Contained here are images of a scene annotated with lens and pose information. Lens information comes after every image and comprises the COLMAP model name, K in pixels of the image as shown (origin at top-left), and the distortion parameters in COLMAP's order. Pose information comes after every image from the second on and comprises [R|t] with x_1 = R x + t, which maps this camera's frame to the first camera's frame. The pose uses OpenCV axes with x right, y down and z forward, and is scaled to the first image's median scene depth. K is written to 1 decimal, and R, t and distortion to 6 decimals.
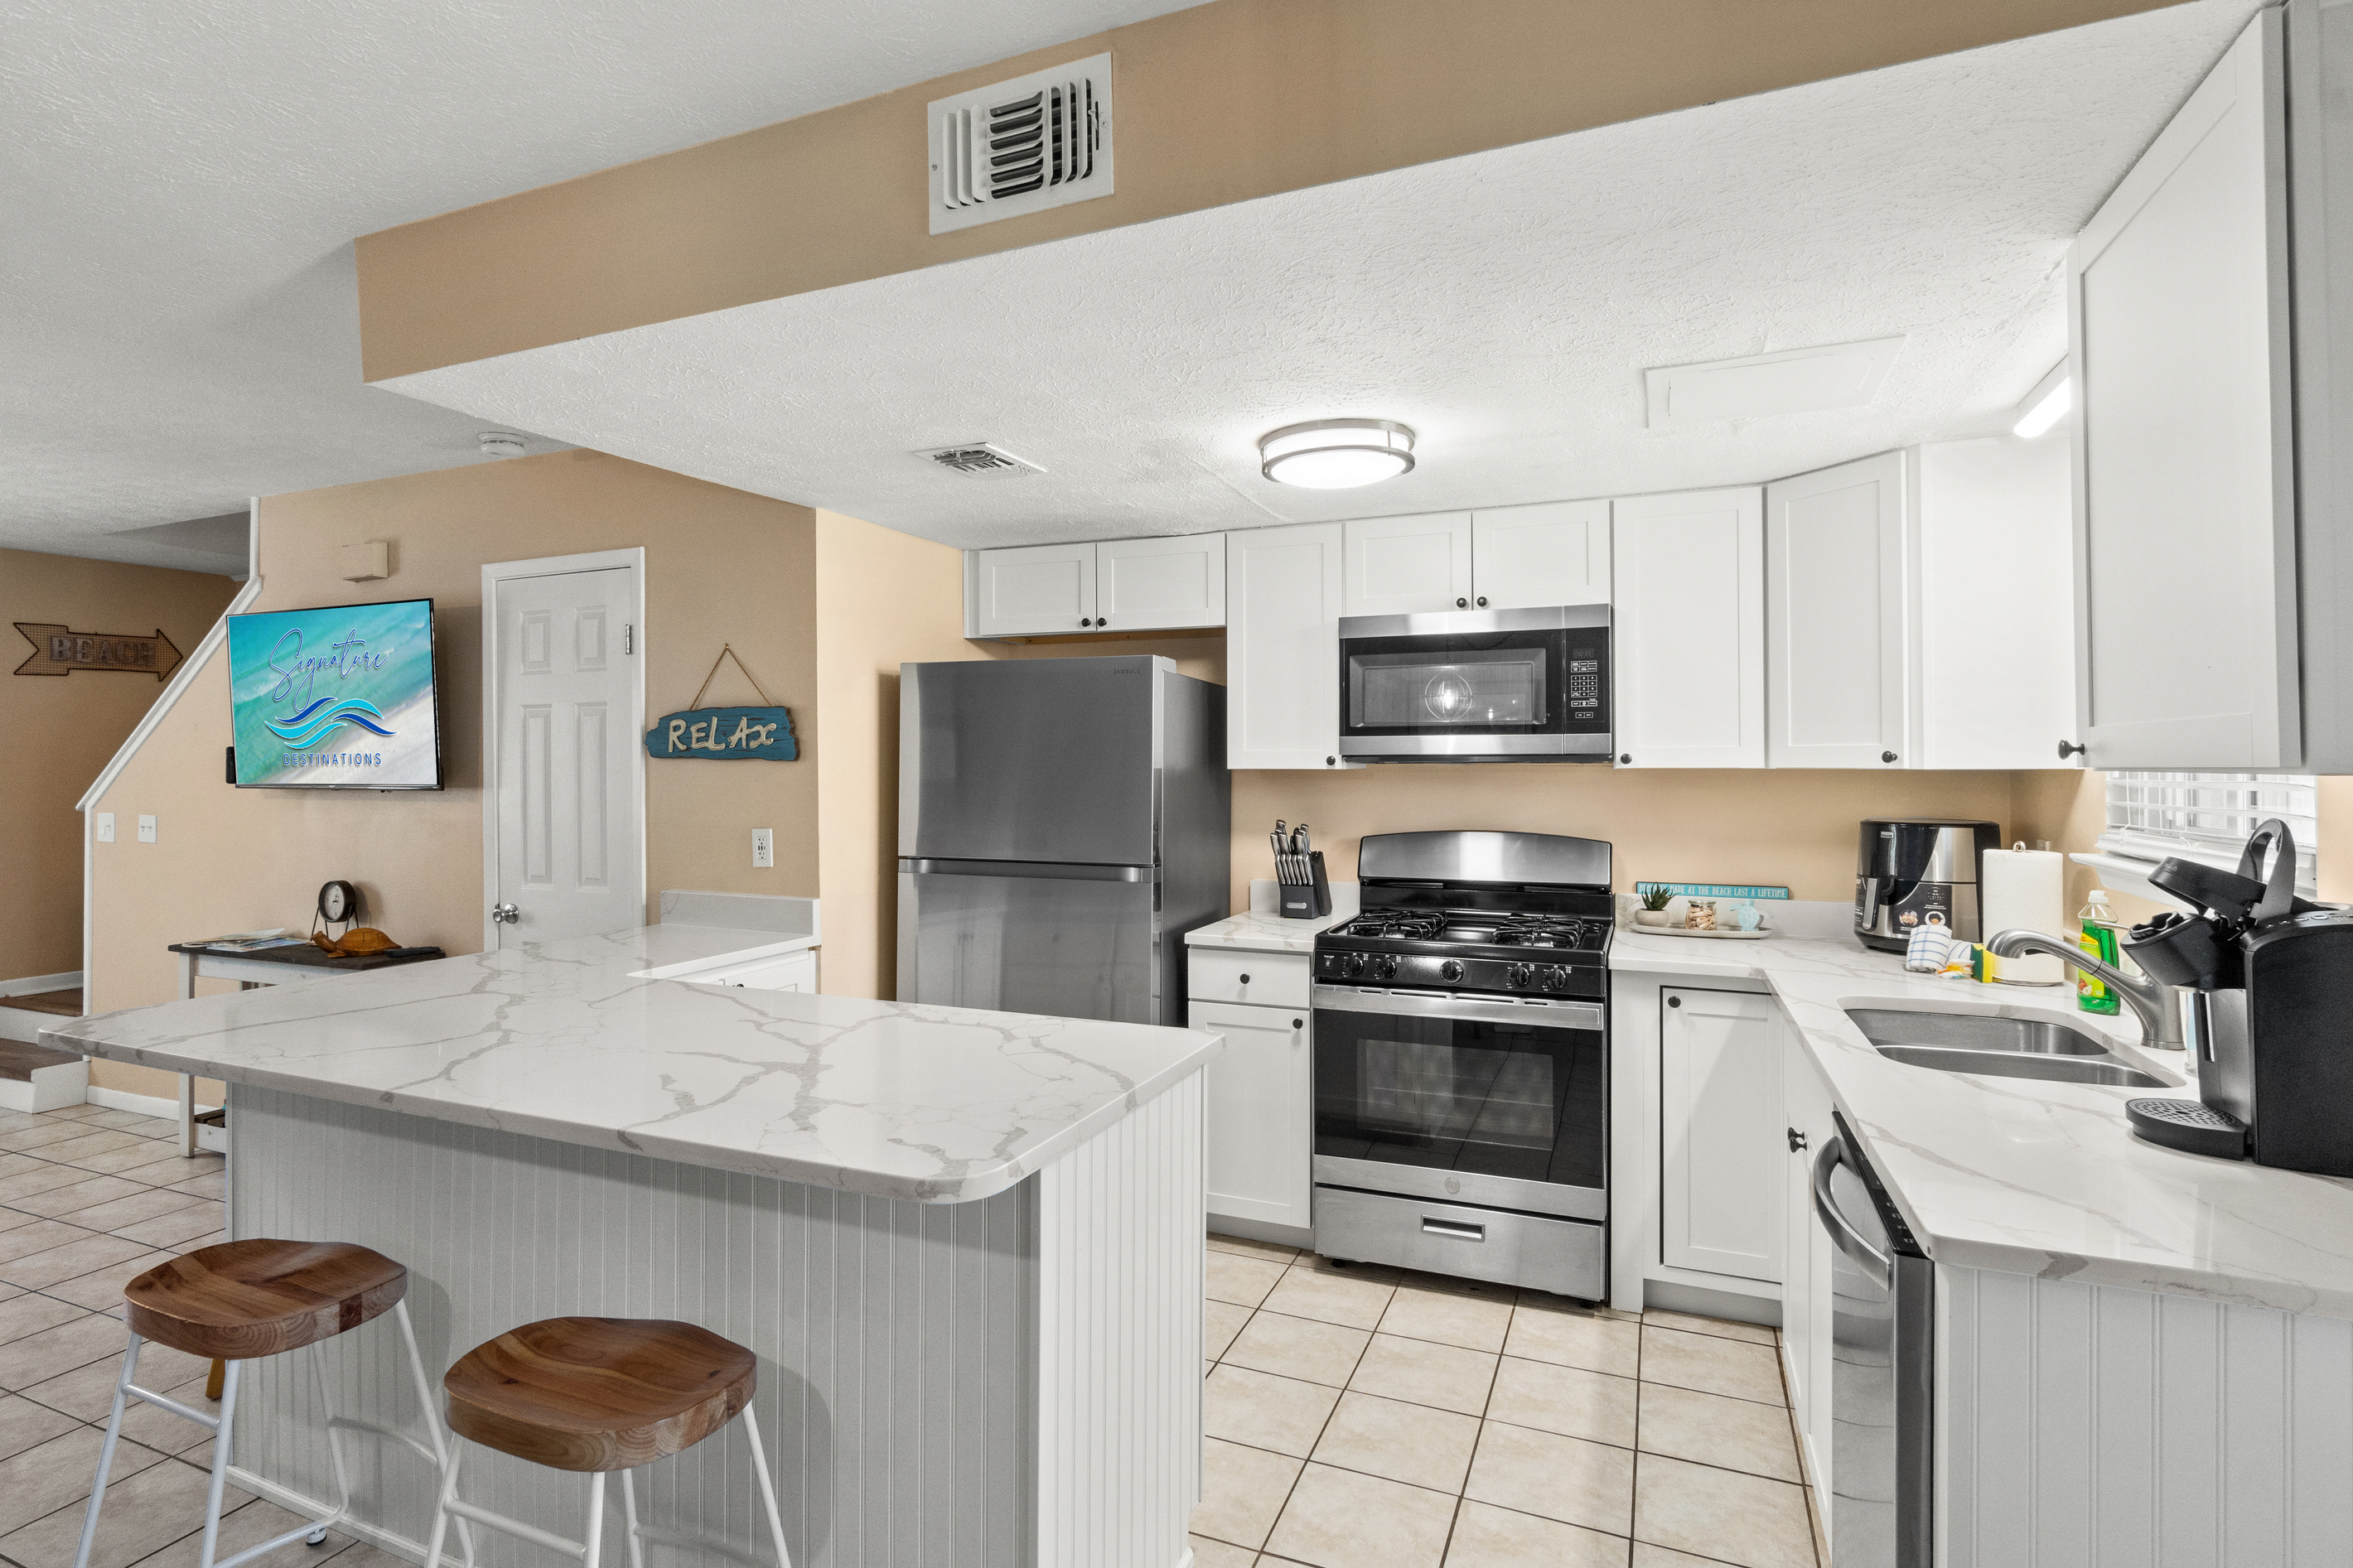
lens RADIAL K [[1215.4, 0, 1158.2], [0, 1215.4, 785.2], [0, 0, 1]] dist [-0.000013, 0.000246]
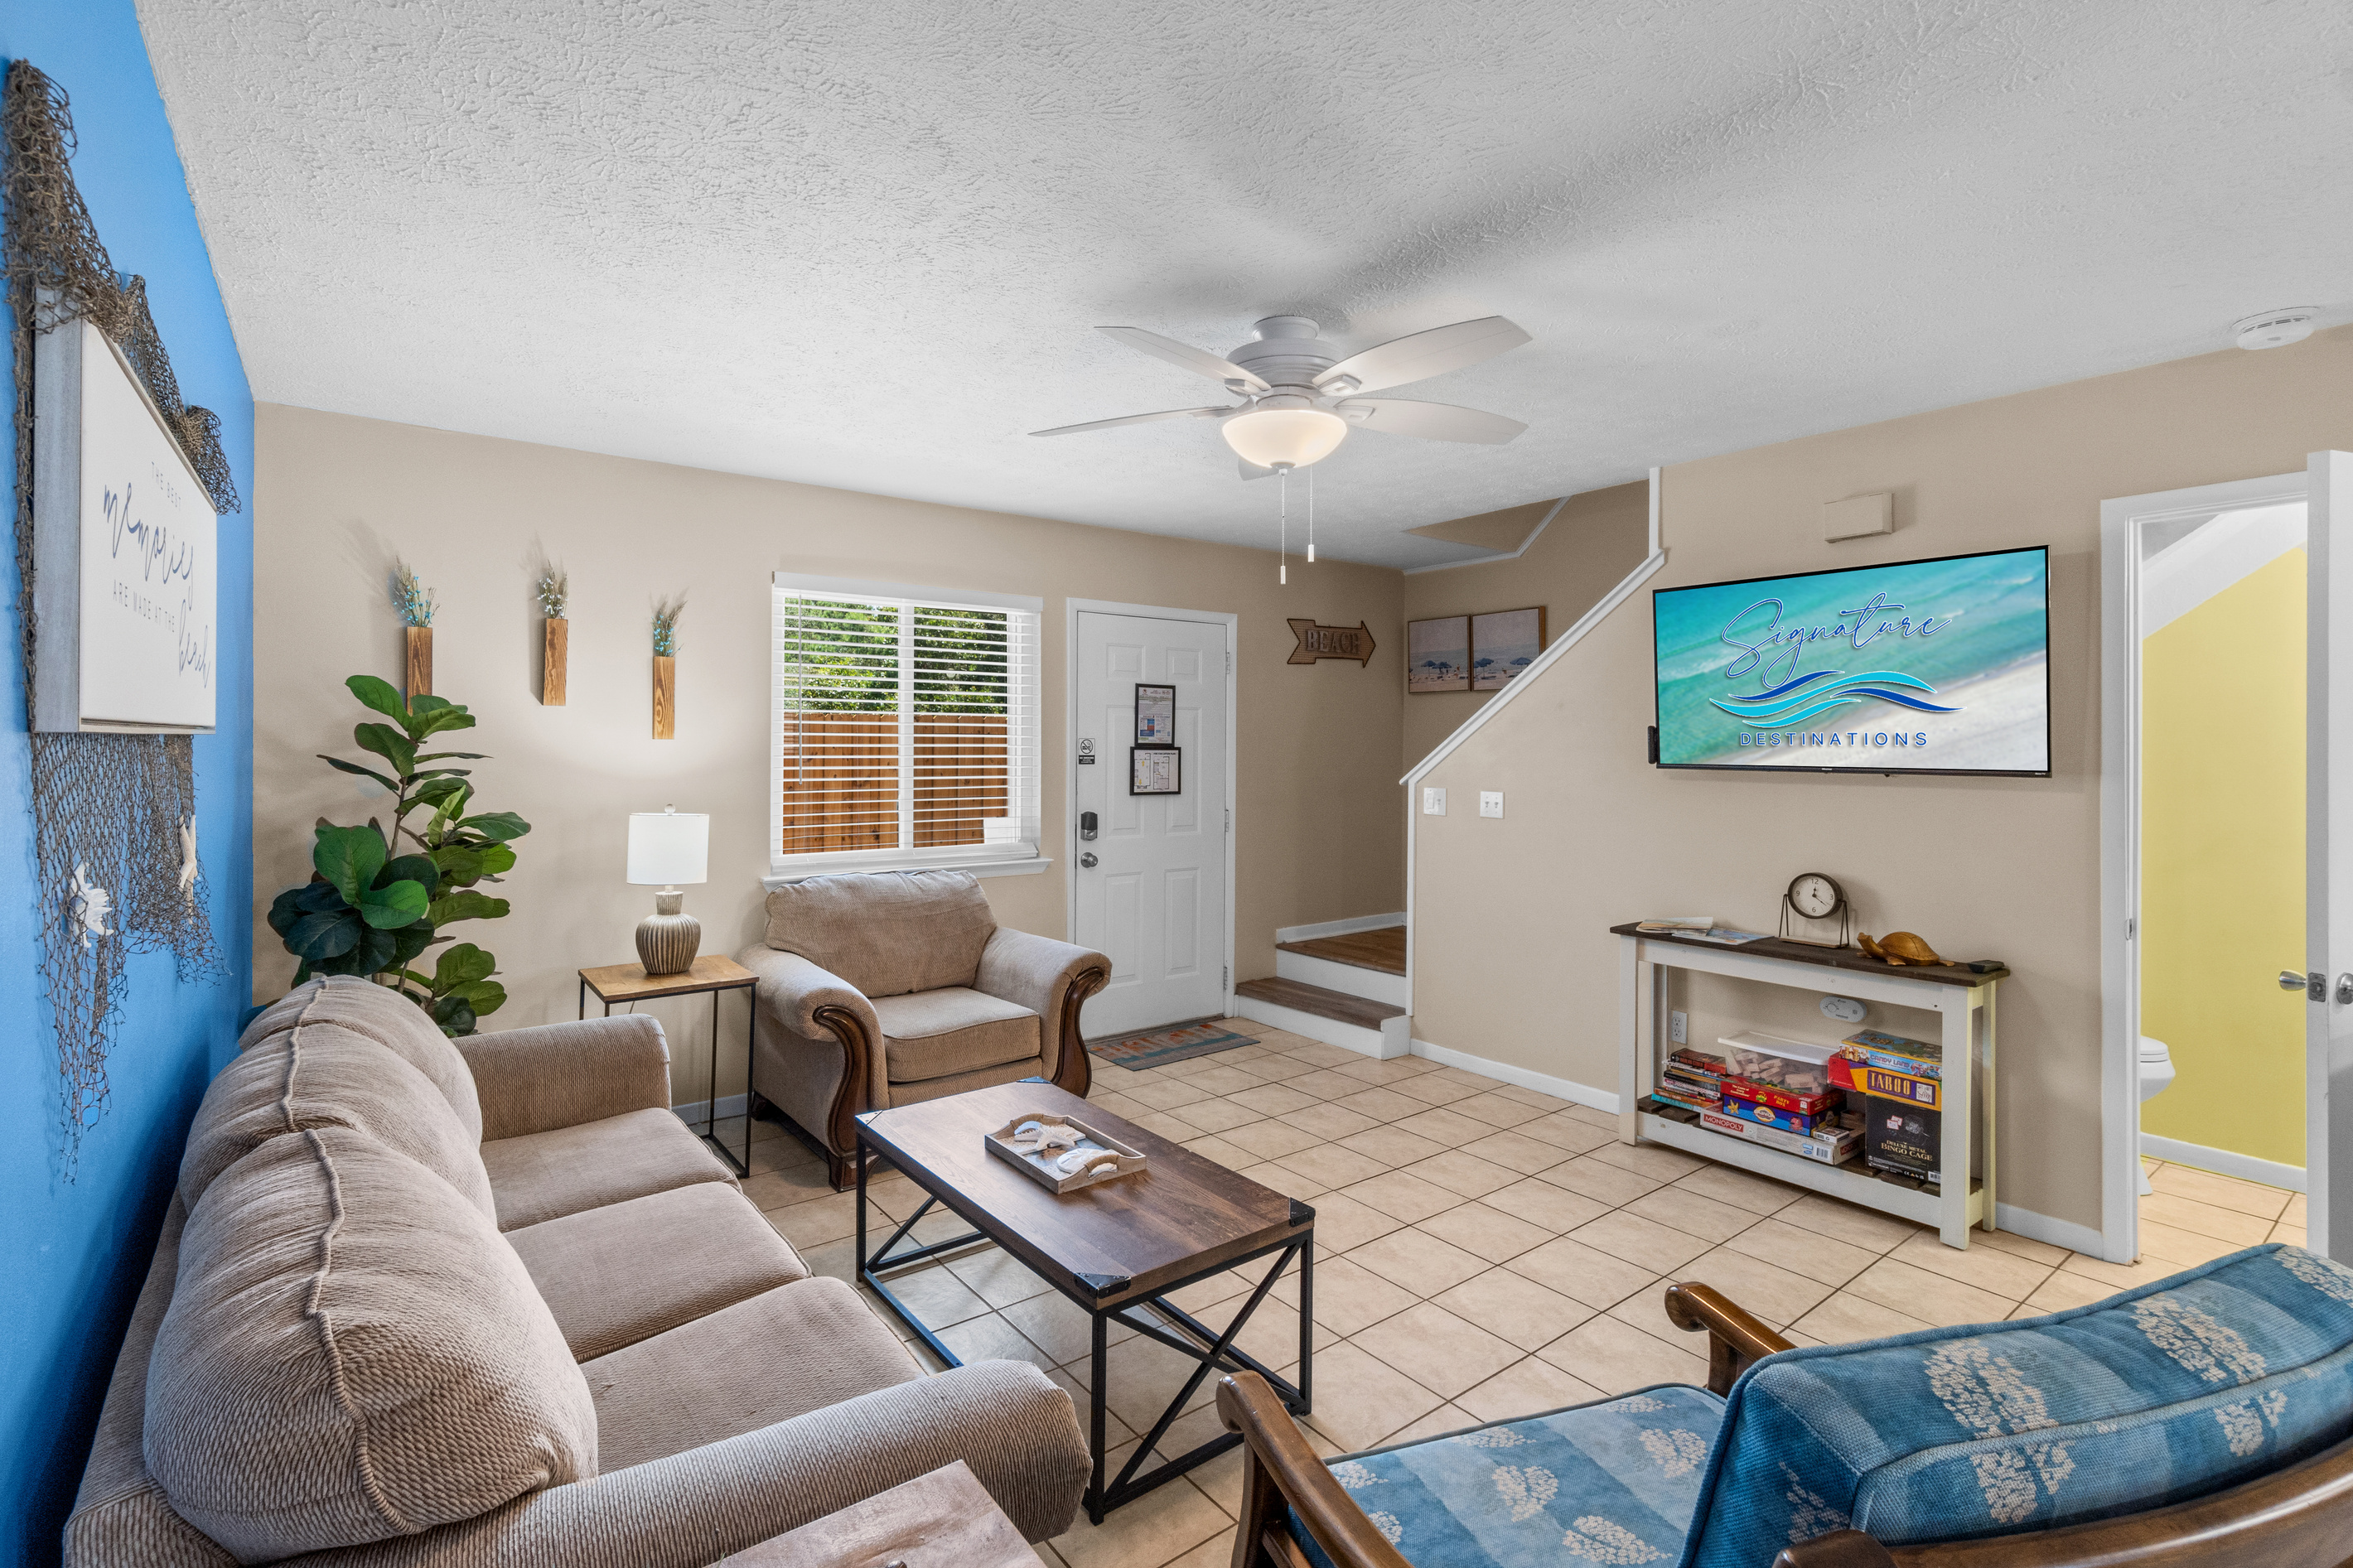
lens RADIAL K [[1074.8, 0, 1122.1], [0, 1074.8, 743.2], [0, 0, 1]] dist [-0.000199, 0.000089]
pose [[0.864699, 0.001684, -0.502288, -0.725248], [-0.006636, 0.999945, -0.008070, -0.008302], [0.502247, 0.010311, 0.864663, 0.042965]]
